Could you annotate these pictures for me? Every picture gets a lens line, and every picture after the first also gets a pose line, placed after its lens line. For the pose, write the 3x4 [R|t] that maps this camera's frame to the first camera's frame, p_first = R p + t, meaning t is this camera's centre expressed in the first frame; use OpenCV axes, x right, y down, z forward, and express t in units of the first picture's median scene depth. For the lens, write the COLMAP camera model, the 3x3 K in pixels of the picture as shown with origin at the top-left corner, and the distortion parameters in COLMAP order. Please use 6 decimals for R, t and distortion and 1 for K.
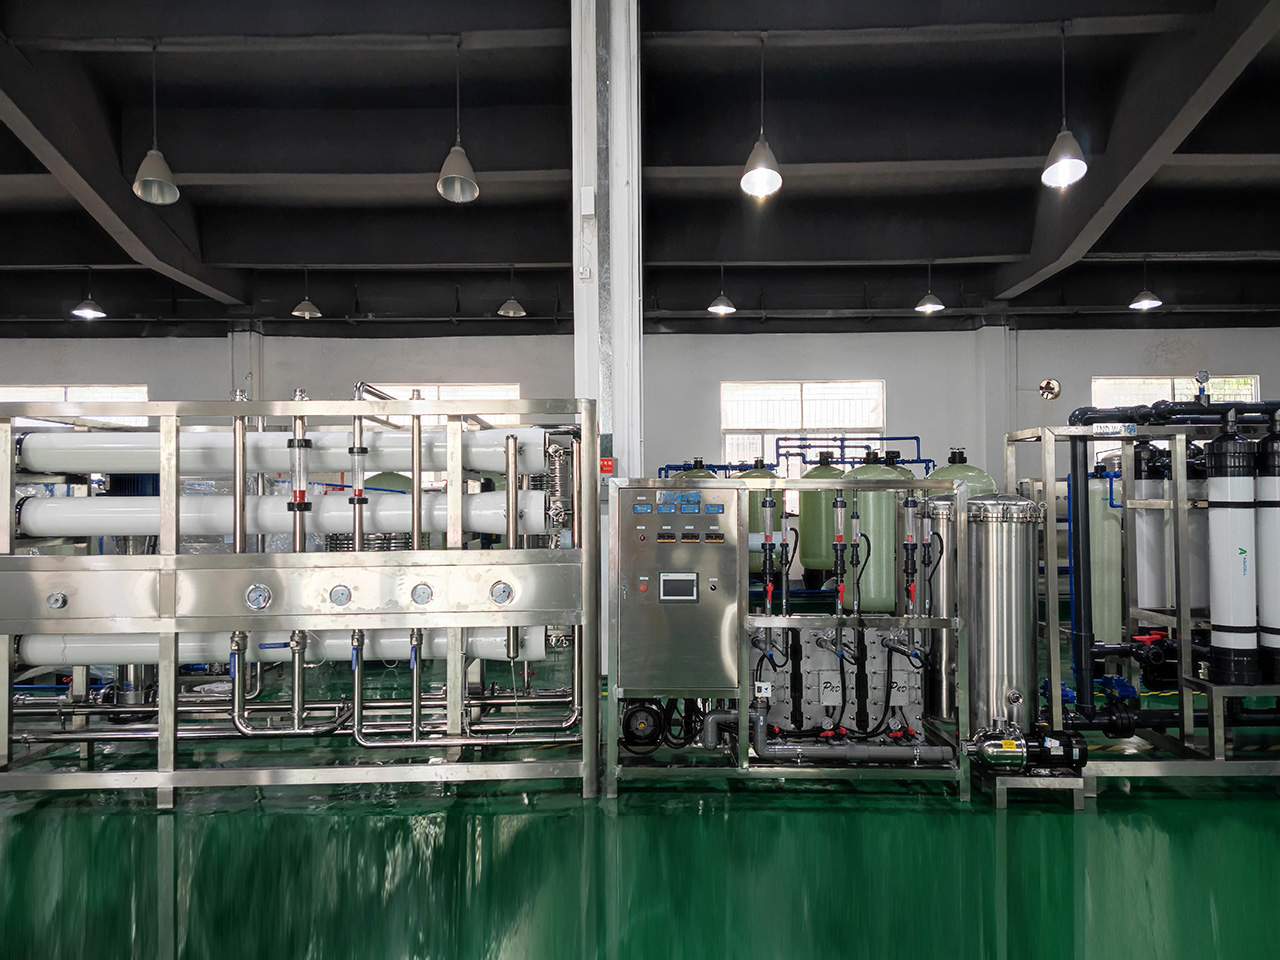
lens RADIAL K [[921.7, 0, 640.0], [0, 921.7, 480.0], [0, 0, 1]] dist [0.047964, -0.034785]
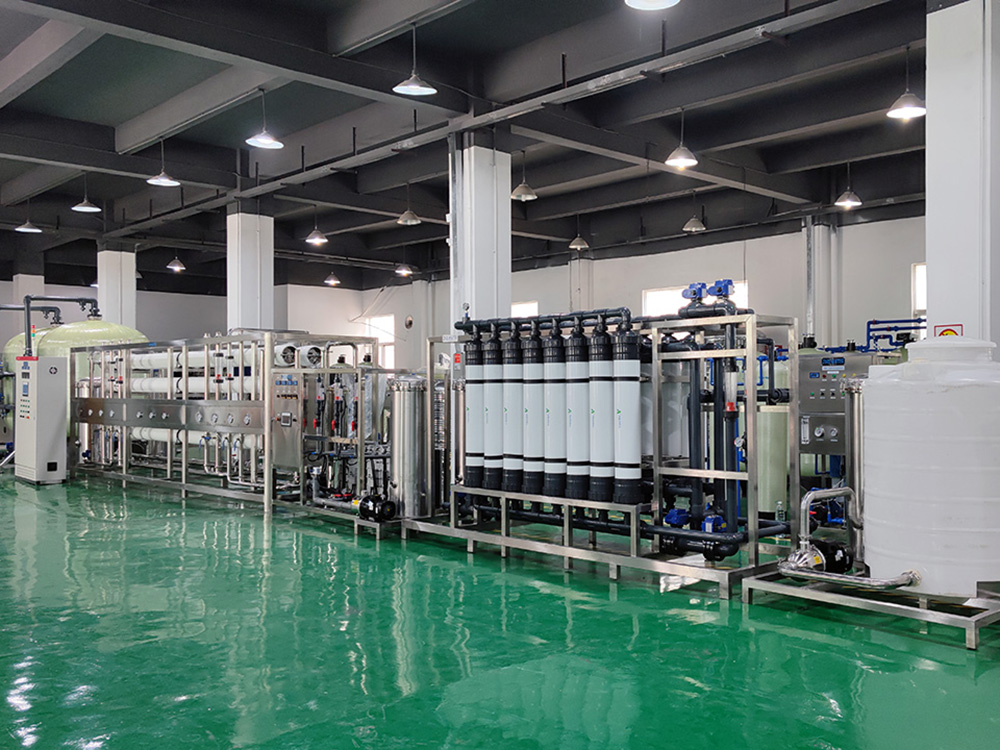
lens RADIAL K [[946.4, 0, 547.1], [0, 946.4, 379.3], [0, 0, 1]] dist [0.077147, -0.000740]
pose [[0.694187, 0.000940, -0.719794, 1.819820], [0.013538, 0.999805, 0.014362, 0.000116], [0.719667, -0.019714, 0.694039, -0.086664]]
